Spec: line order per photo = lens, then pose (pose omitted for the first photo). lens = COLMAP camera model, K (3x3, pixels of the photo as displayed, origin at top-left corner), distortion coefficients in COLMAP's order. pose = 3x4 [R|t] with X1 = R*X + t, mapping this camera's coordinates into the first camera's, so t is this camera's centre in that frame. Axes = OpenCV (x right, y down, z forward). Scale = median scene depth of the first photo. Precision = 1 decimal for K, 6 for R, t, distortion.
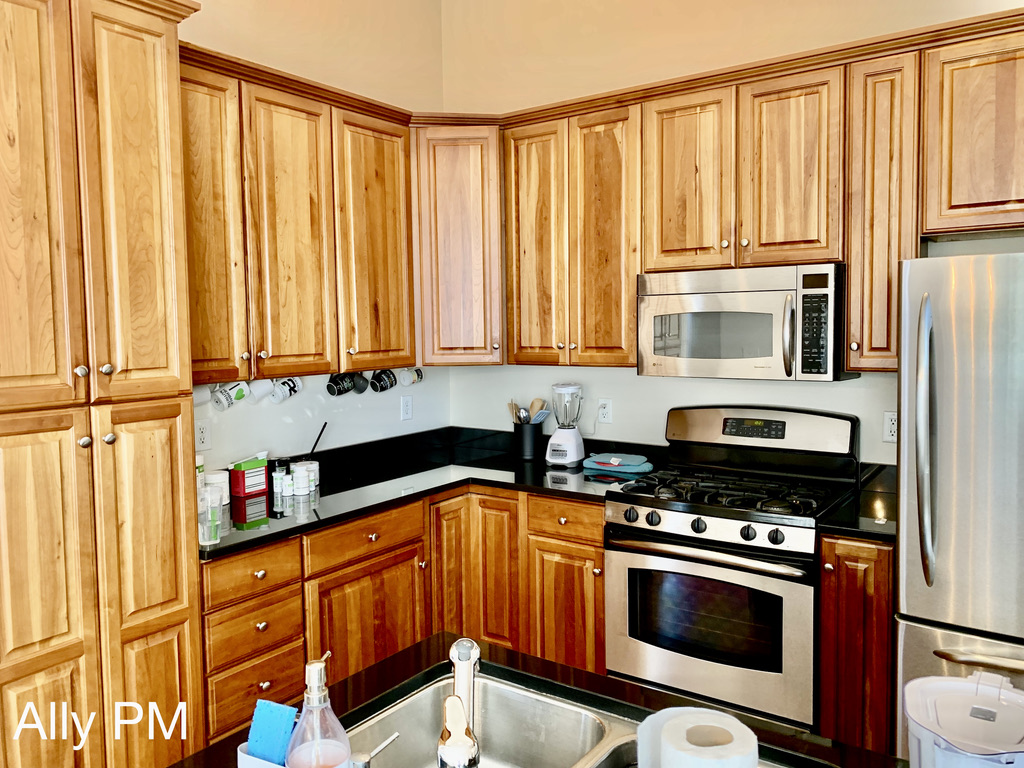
lens RADIAL K [[764.2, 0, 511.0], [0, 764.2, 368.8], [0, 0, 1]] dist [0.084359, -0.141180]
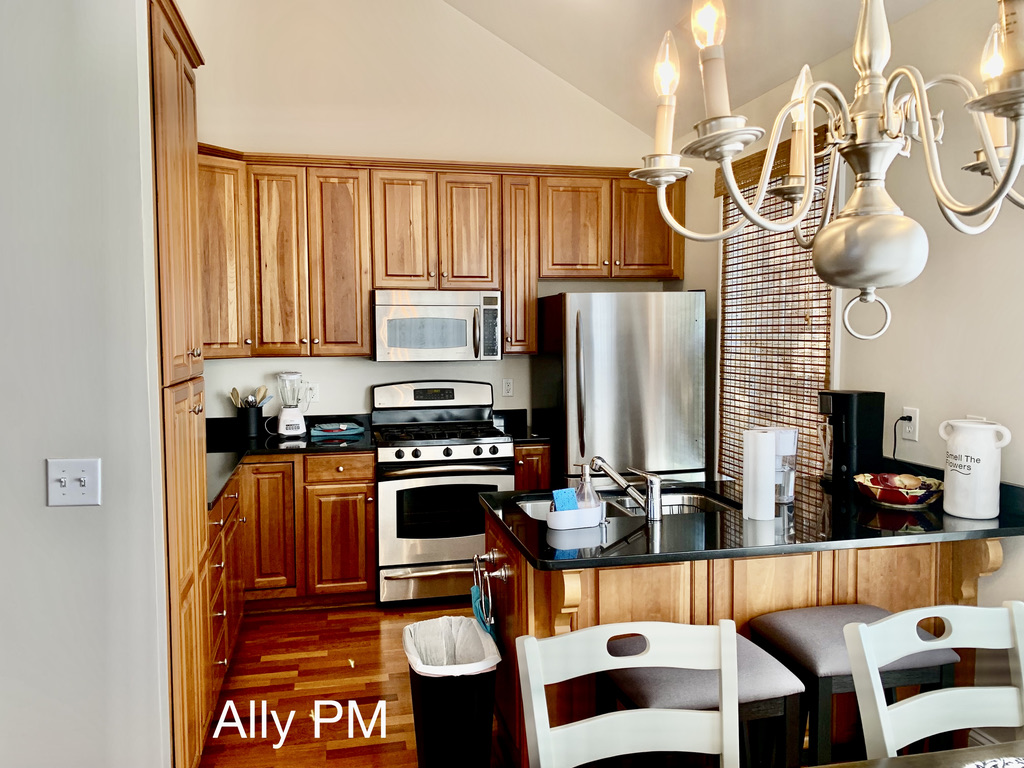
lens RADIAL K [[764.2, 0, 511.0], [0, 764.2, 368.8], [0, 0, 1]] dist [0.084359, -0.141180]
pose [[0.675382, -0.026049, 0.737008, -0.723568], [0.038604, 0.999255, -0.000059, 0.033130], [-0.736457, 0.028492, 0.675884, -0.144563]]
